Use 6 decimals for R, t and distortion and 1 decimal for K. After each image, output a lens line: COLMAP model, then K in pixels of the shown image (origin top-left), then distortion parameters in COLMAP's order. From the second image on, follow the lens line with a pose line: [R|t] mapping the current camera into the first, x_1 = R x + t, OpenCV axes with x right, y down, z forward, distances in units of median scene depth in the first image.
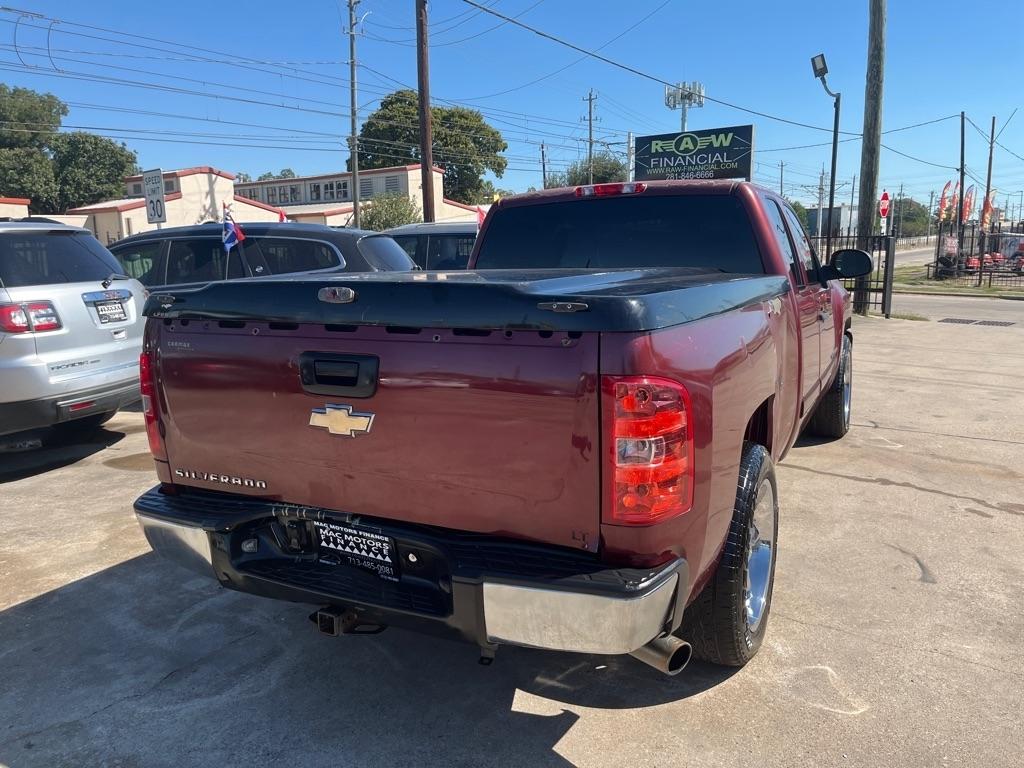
lens RADIAL K [[773.2, 0, 518.8], [0, 773.2, 391.3], [0, 0, 1]] dist [0.067214, -0.099807]
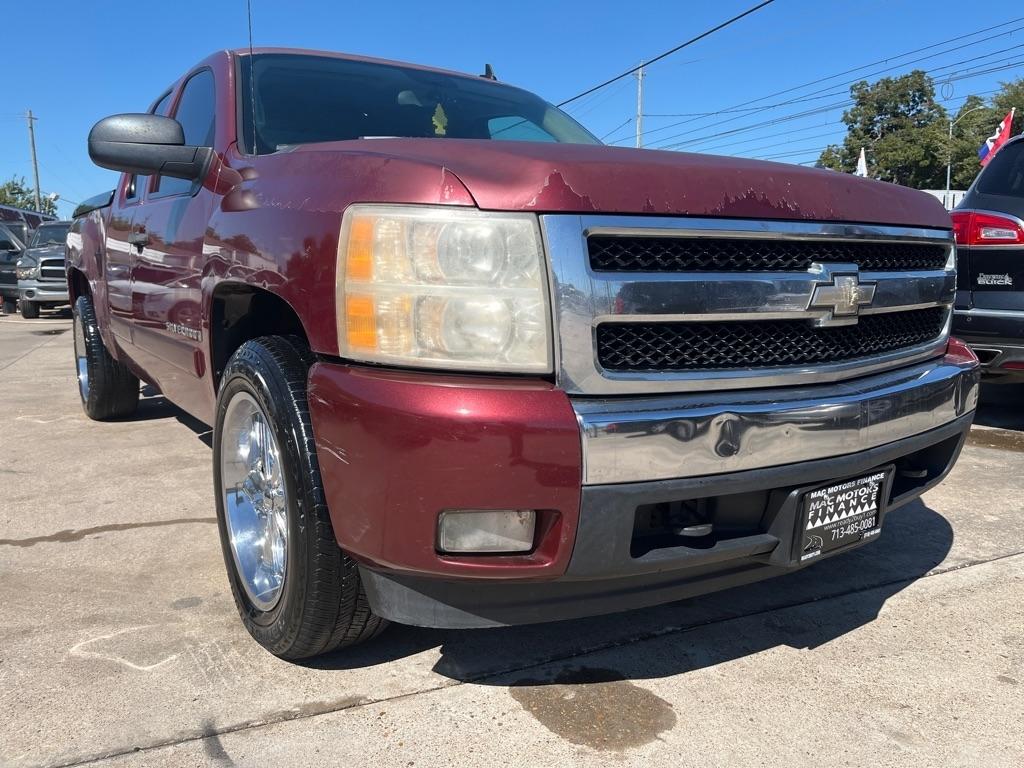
lens RADIAL K [[773.2, 0, 514.7], [0, 773.2, 393.4], [0, 0, 1]] dist [0.067214, -0.099807]
pose [[-0.478718, 0.174036, -0.860547, 1.187384], [-0.138028, 0.953049, 0.269528, -0.278401], [0.867051, 0.247807, -0.432220, 2.275090]]
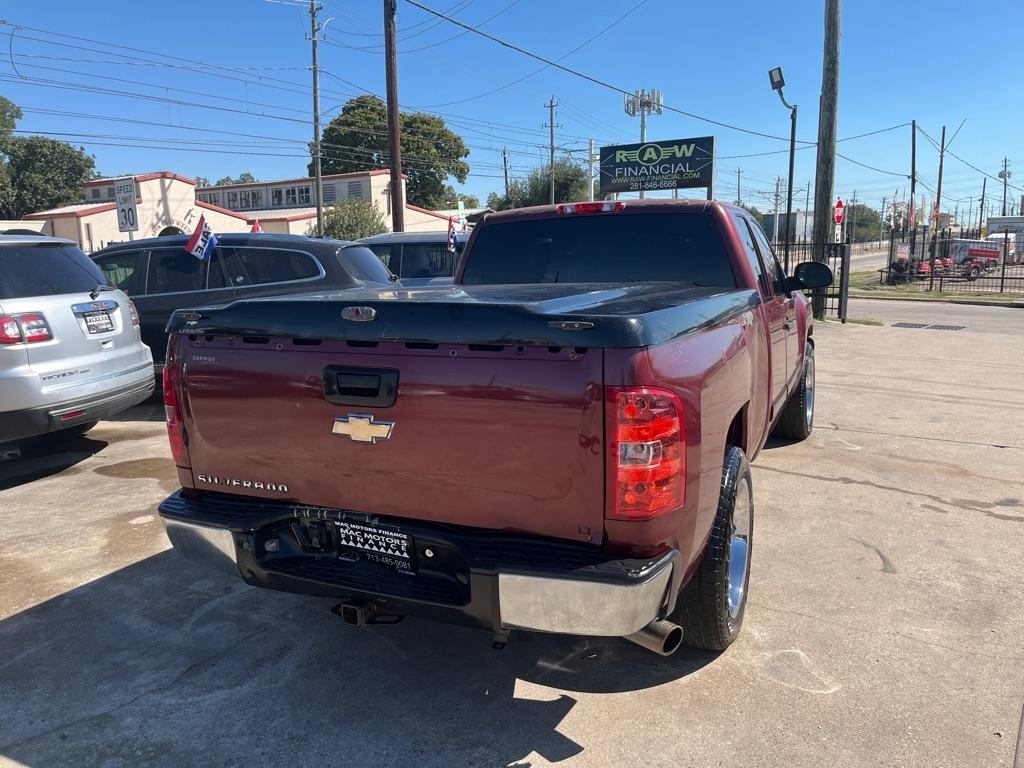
lens RADIAL K [[773.2, 0, 510.6], [0, 773.2, 390.3], [0, 0, 1]] dist [0.067214, -0.099807]
pose [[0.999240, -0.006527, 0.038428, -0.043259], [0.006788, 0.999955, -0.006647, -0.004810], [-0.038383, 0.006903, 0.999239, -0.067935]]
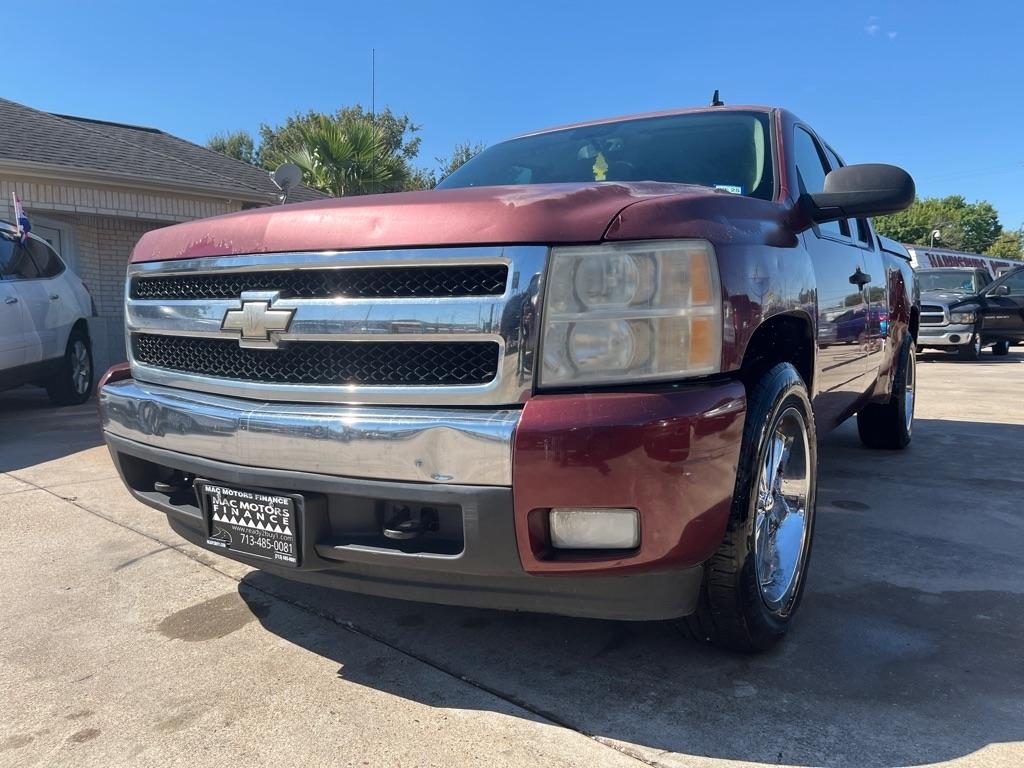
lens RADIAL K [[773.2, 0, 513.1], [0, 773.2, 396.1], [0, 0, 1]] dist [0.067214, -0.099807]
pose [[-0.995739, 0.025179, 0.088711, 0.390683], [0.048653, 0.960657, 0.273442, -0.323525], [-0.078335, 0.276593, -0.957789, 2.766531]]
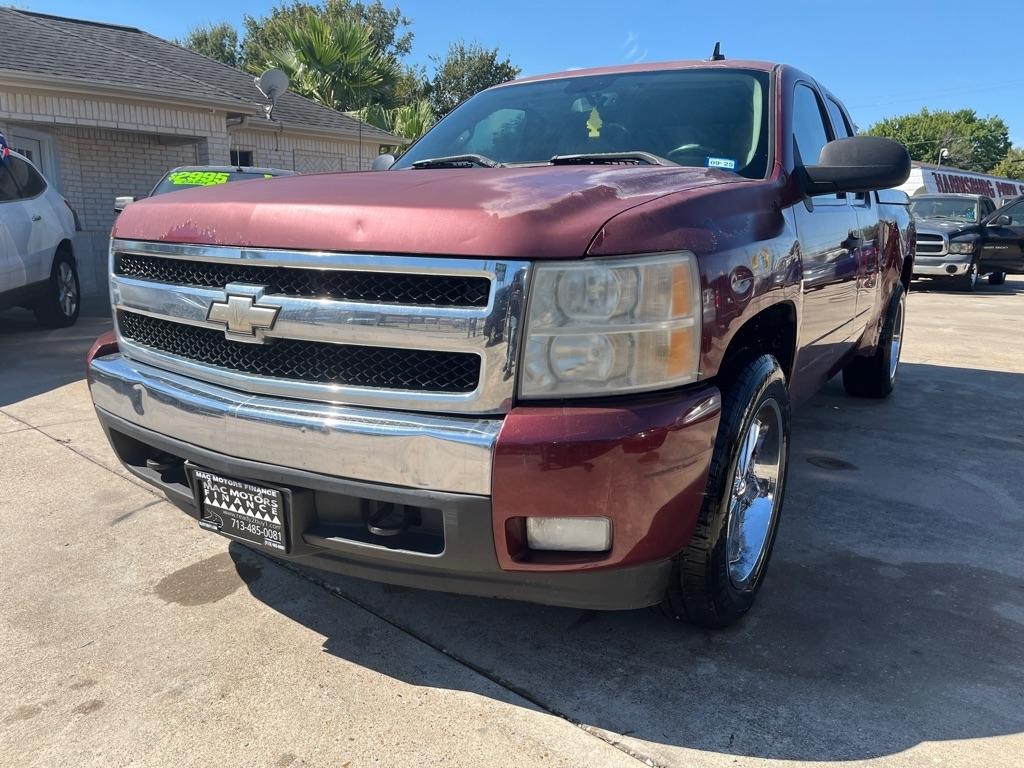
lens RADIAL K [[773.2, 0, 512.0], [0, 773.2, 407.2], [0, 0, 1]] dist [0.067214, -0.099807]
pose [[-0.996664, -0.006637, 0.081344, 0.381198], [0.026023, 0.918821, 0.393816, -0.387787], [-0.077354, 0.394619, -0.915583, 2.757562]]
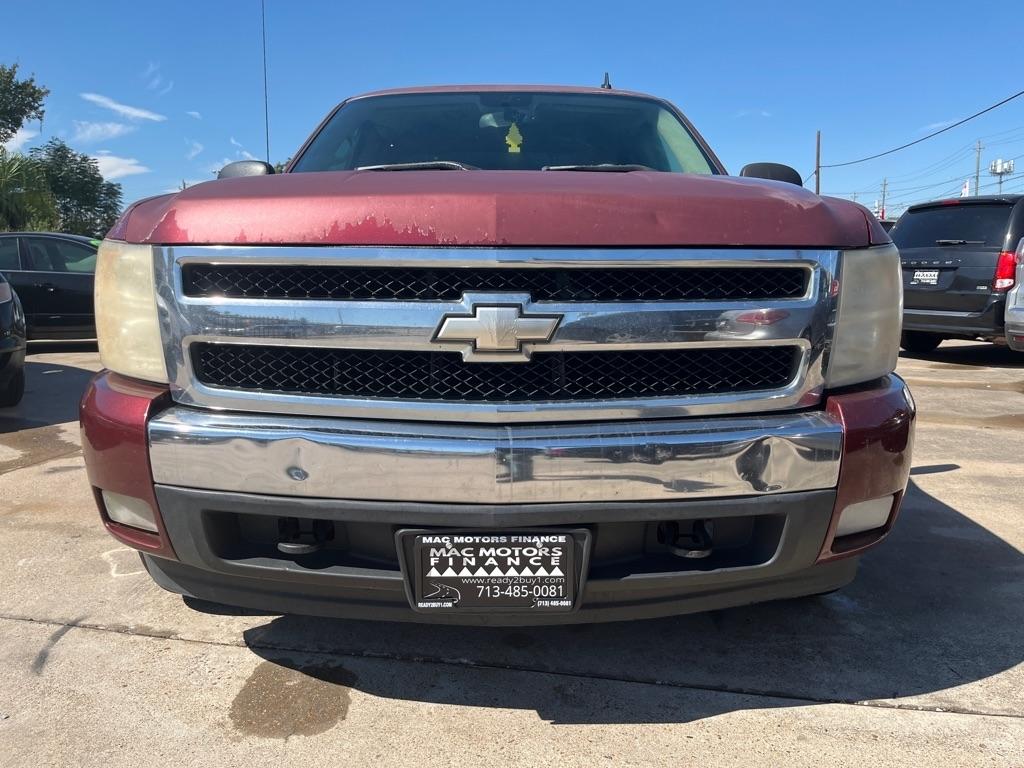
lens RADIAL K [[773.2, 0, 516.5], [0, 773.2, 401.5], [0, 0, 1]] dist [0.067214, -0.099807]
pose [[-0.891567, 0.106461, -0.440198, 0.822684], [-0.053591, 0.940349, 0.335965, -0.345580], [0.449707, 0.323126, -0.832678, 2.628069]]
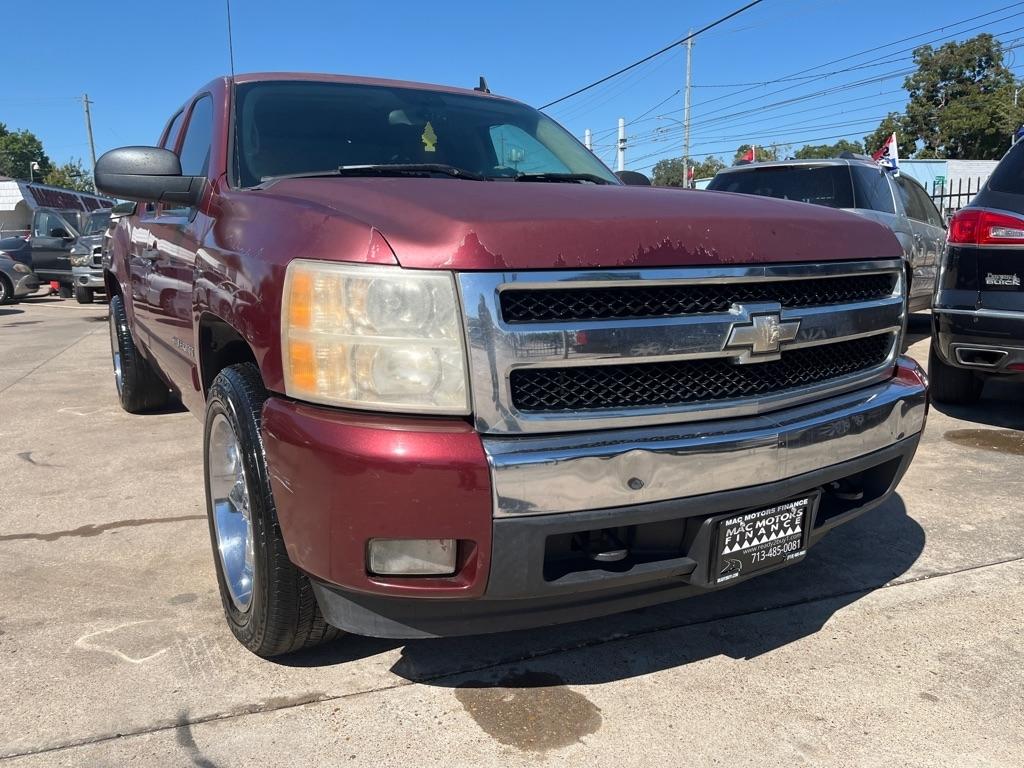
lens RADIAL K [[773.2, 0, 507.6], [0, 773.2, 399.8], [0, 0, 1]] dist [0.067214, -0.099807]
pose [[-0.537130, 0.203561, -0.818568, 1.178294], [-0.122416, 0.941357, 0.314423, -0.337037], [0.834569, 0.269092, -0.480712, 2.349243]]
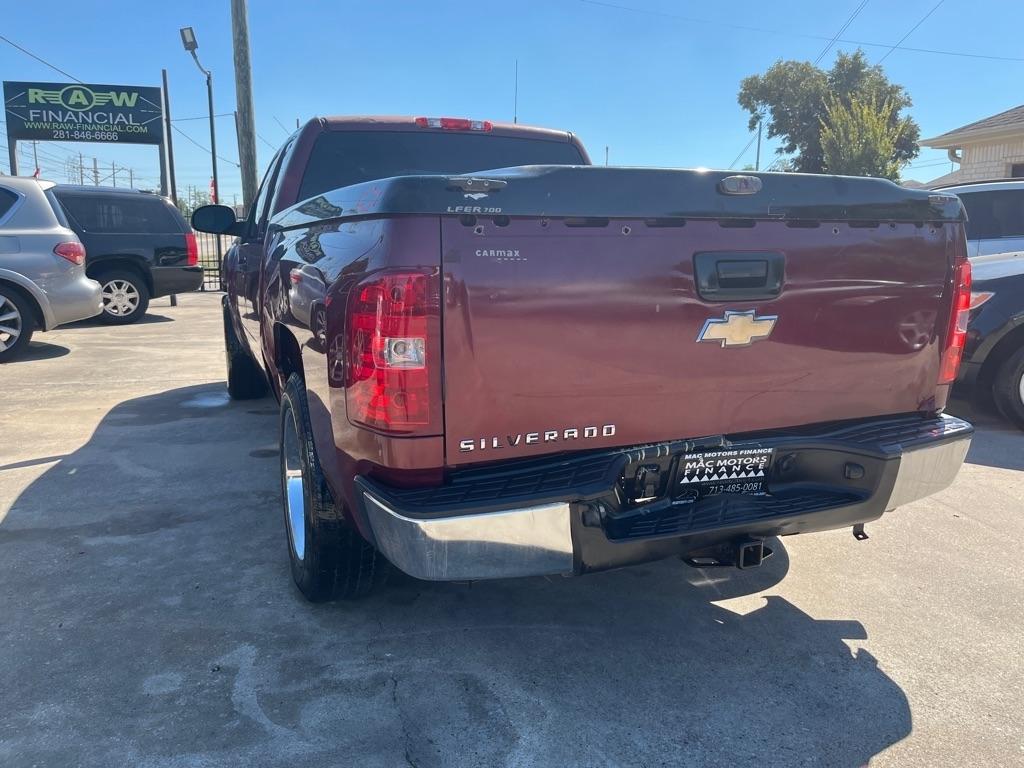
lens RADIAL K [[773.2, 0, 515.6], [0, 773.2, 387.8], [0, 0, 1]] dist [0.067214, -0.099807]
pose [[0.643477, -0.122336, 0.755626, -0.747026], [0.117584, 0.991228, 0.060347, 0.014699], [-0.756380, 0.050018, 0.652217, 0.424449]]
